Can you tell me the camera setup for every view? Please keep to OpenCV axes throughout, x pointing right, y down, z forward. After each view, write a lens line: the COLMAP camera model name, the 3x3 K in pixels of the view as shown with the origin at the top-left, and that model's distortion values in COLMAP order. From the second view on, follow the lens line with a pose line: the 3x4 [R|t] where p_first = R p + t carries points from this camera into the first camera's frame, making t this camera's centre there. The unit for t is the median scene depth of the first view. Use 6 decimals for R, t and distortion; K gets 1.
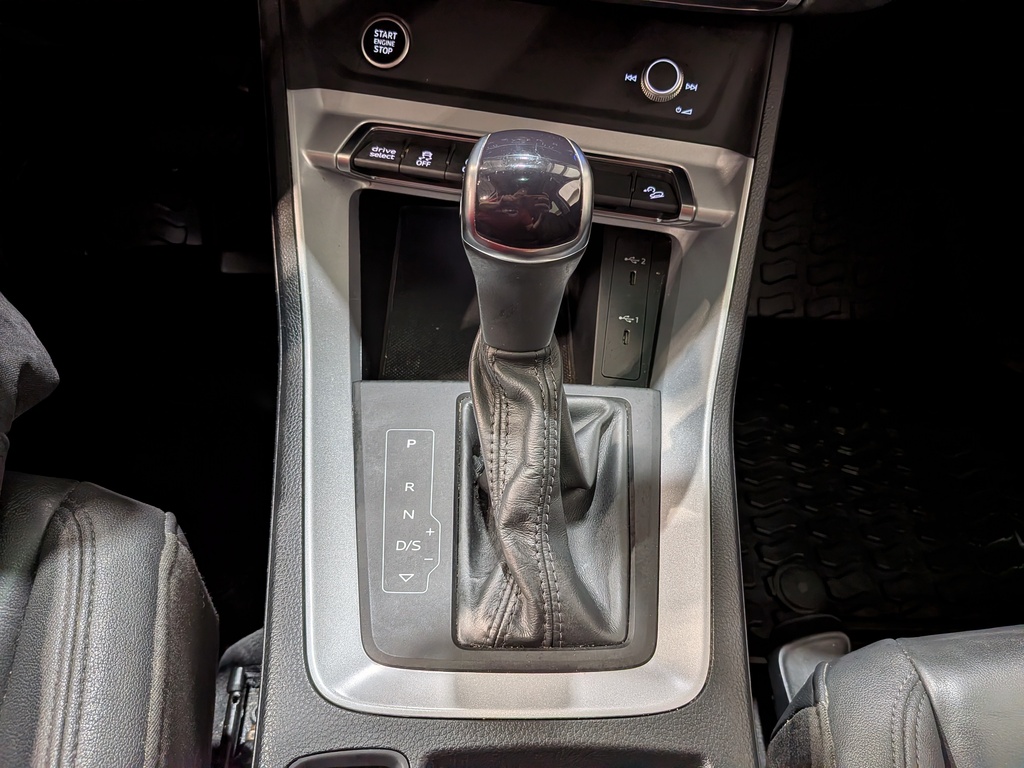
lens RADIAL K [[760.4, 0, 523.3], [0, 760.4, 401.6], [0, 0, 1]] dist [0.040727, -0.082464]
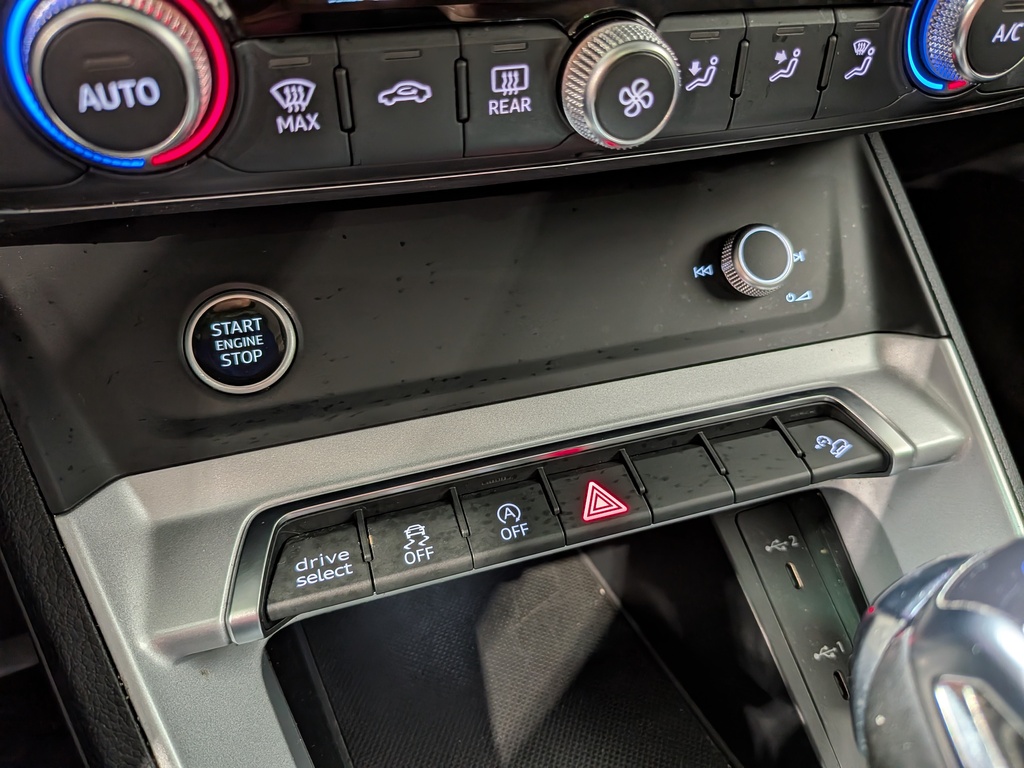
lens RADIAL K [[760.4, 0, 531.5], [0, 760.4, 378.7], [0, 0, 1]] dist [0.040727, -0.082464]
pose [[0.882831, -0.319746, 0.344053, -0.199763], [0.379930, 0.916823, -0.122840, -0.334164], [-0.276158, 0.239163, 0.930880, 0.531009]]
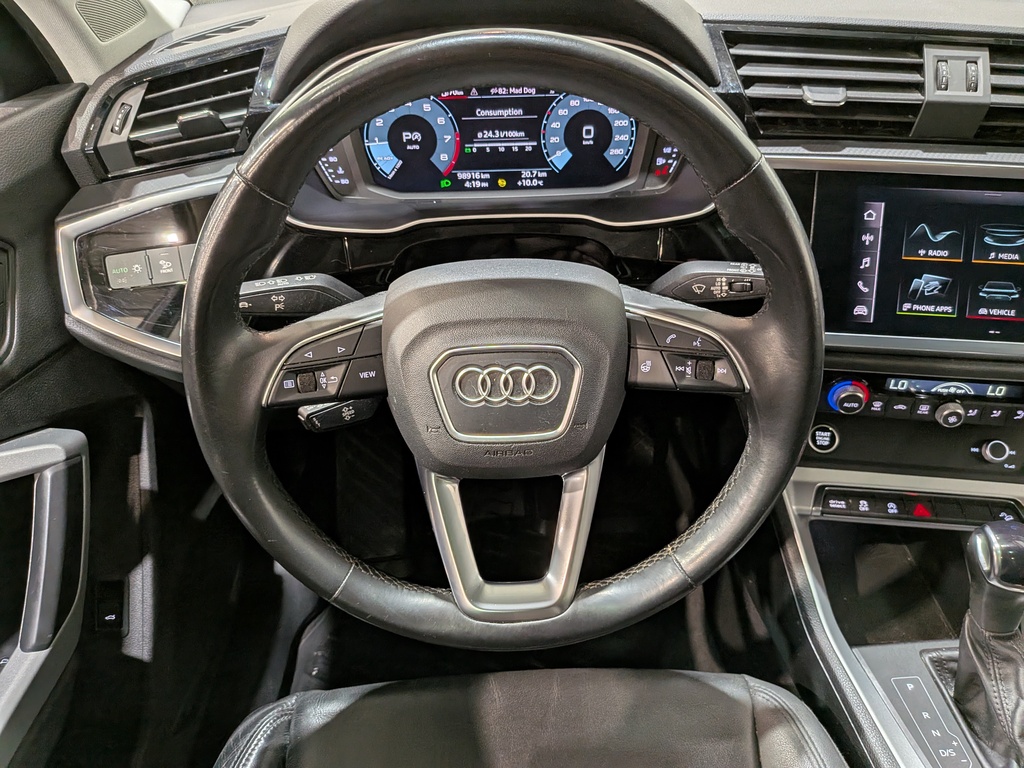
lens RADIAL K [[760.4, 0, 517.2], [0, 760.4, 366.6], [0, 0, 1]] dist [0.040727, -0.082464]
pose [[0.995779, -0.082652, -0.039915, -0.823759], [0.068288, 0.957714, -0.279502, -0.195516], [0.061329, 0.275597, 0.959315, -0.787608]]
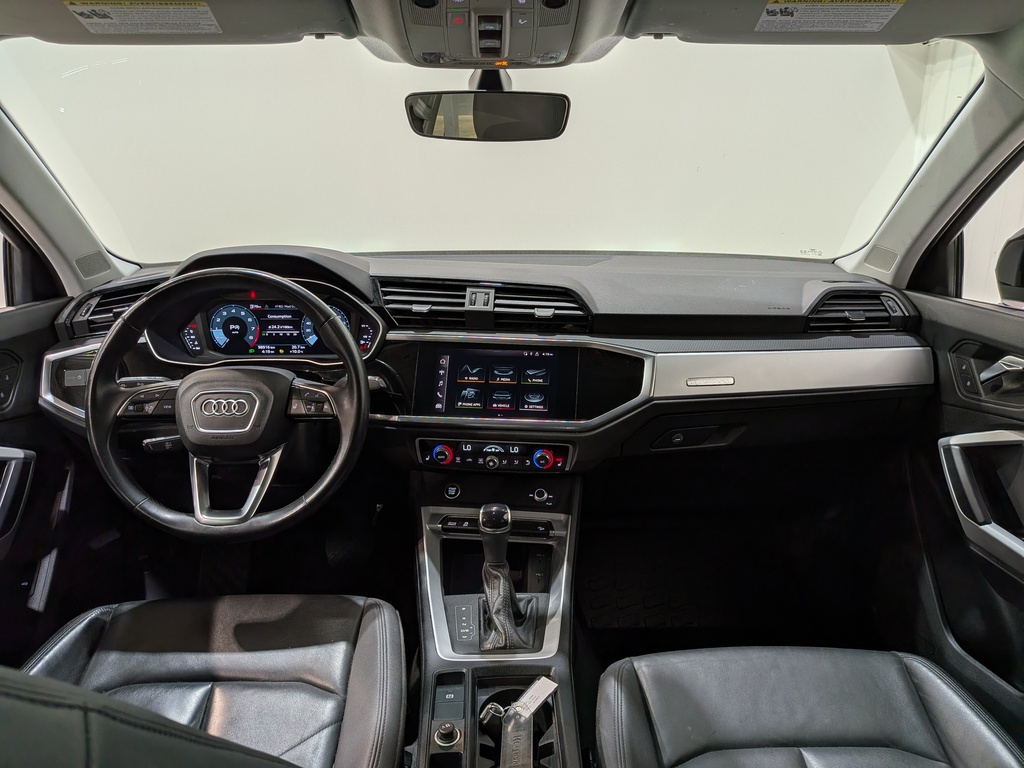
lens RADIAL K [[759.5, 0, 522.5], [0, 759.5, 374.5], [0, 0, 1]] dist [0.047141, -0.105549]
pose [[0.997346, -0.072225, 0.009167, 0.115133], [0.063672, 0.804255, -0.590864, 1.032200], [0.035303, 0.589880, 0.806719, -1.835212]]
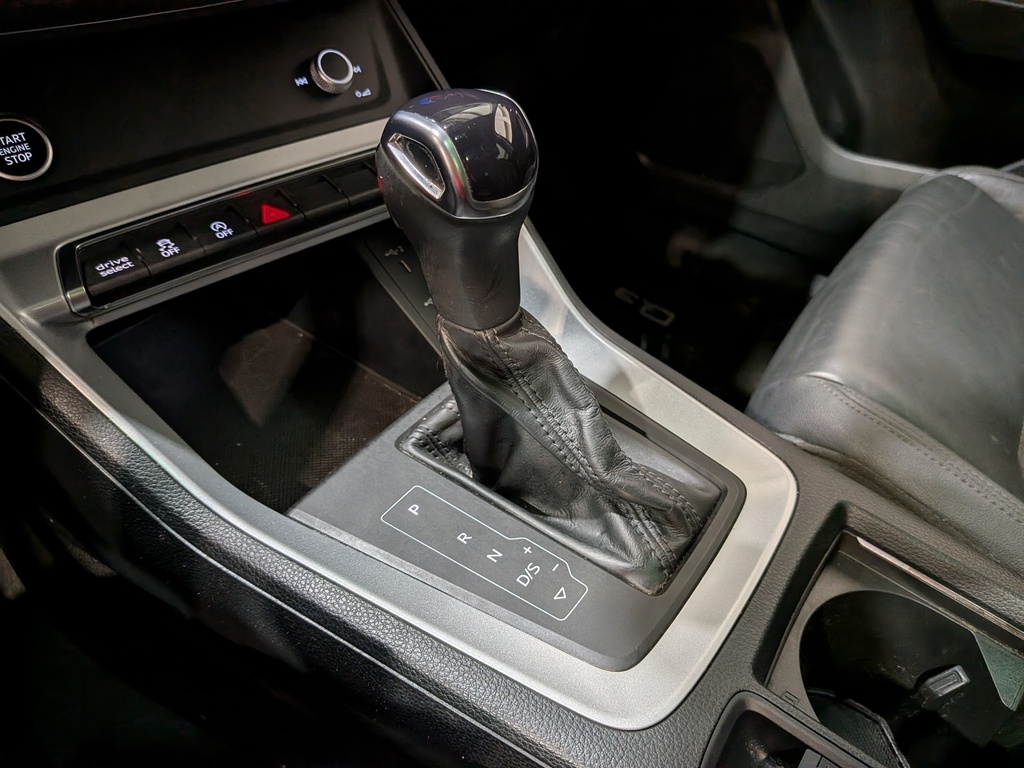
lens RADIAL K [[760.4, 0, 516.2], [0, 760.4, 399.1], [0, 0, 1]] dist [0.040727, -0.082464]
pose [[0.593063, -0.552461, 0.585716, -0.480606], [0.594753, 0.790939, 0.143820, -0.092369], [-0.542721, 0.263062, 0.797654, 0.208560]]
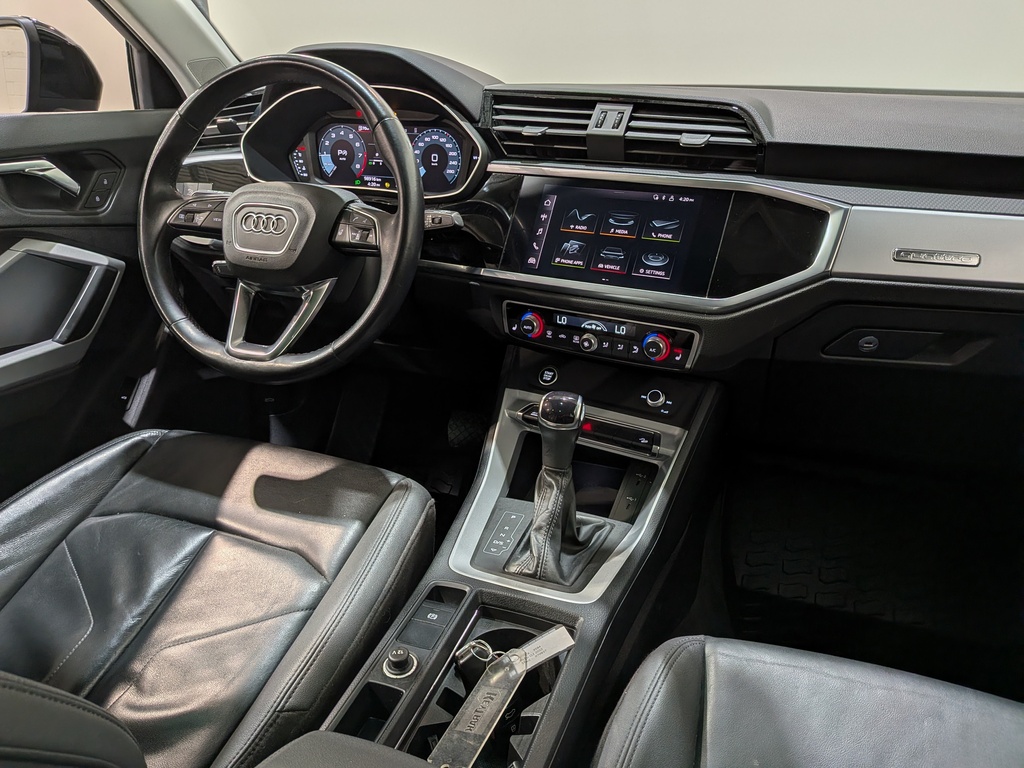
lens RADIAL K [[760.4, 0, 483.8], [0, 760.4, 388.7], [0, 0, 1]] dist [0.040727, -0.082464]
pose [[0.917376, 0.088997, -0.387944, 0.603467], [-0.270885, 0.853727, -0.444715, 0.734463], [0.291620, 0.513060, 0.807297, -1.051395]]
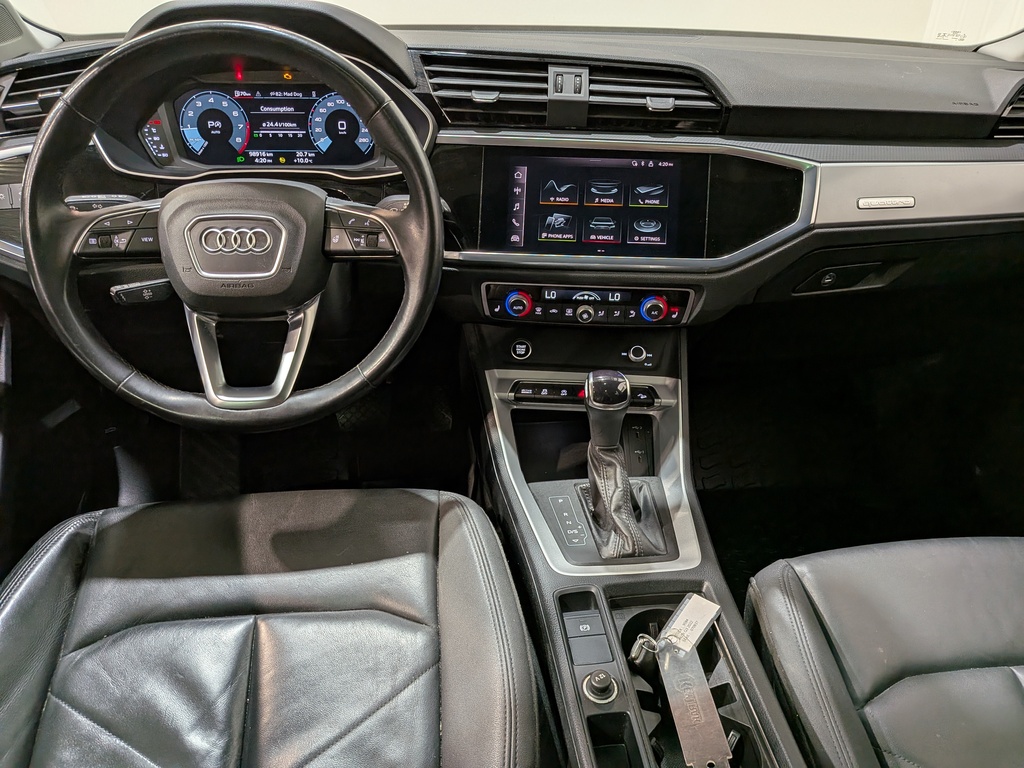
lens RADIAL K [[760.4, 0, 506.6], [0, 760.4, 385.7], [0, 0, 1]] dist [0.040727, -0.082464]
pose [[0.994295, -0.087313, 0.061268, -0.399384], [0.104112, 0.919335, -0.379452, 0.563519], [-0.023195, 0.383666, 0.923181, -1.220910]]
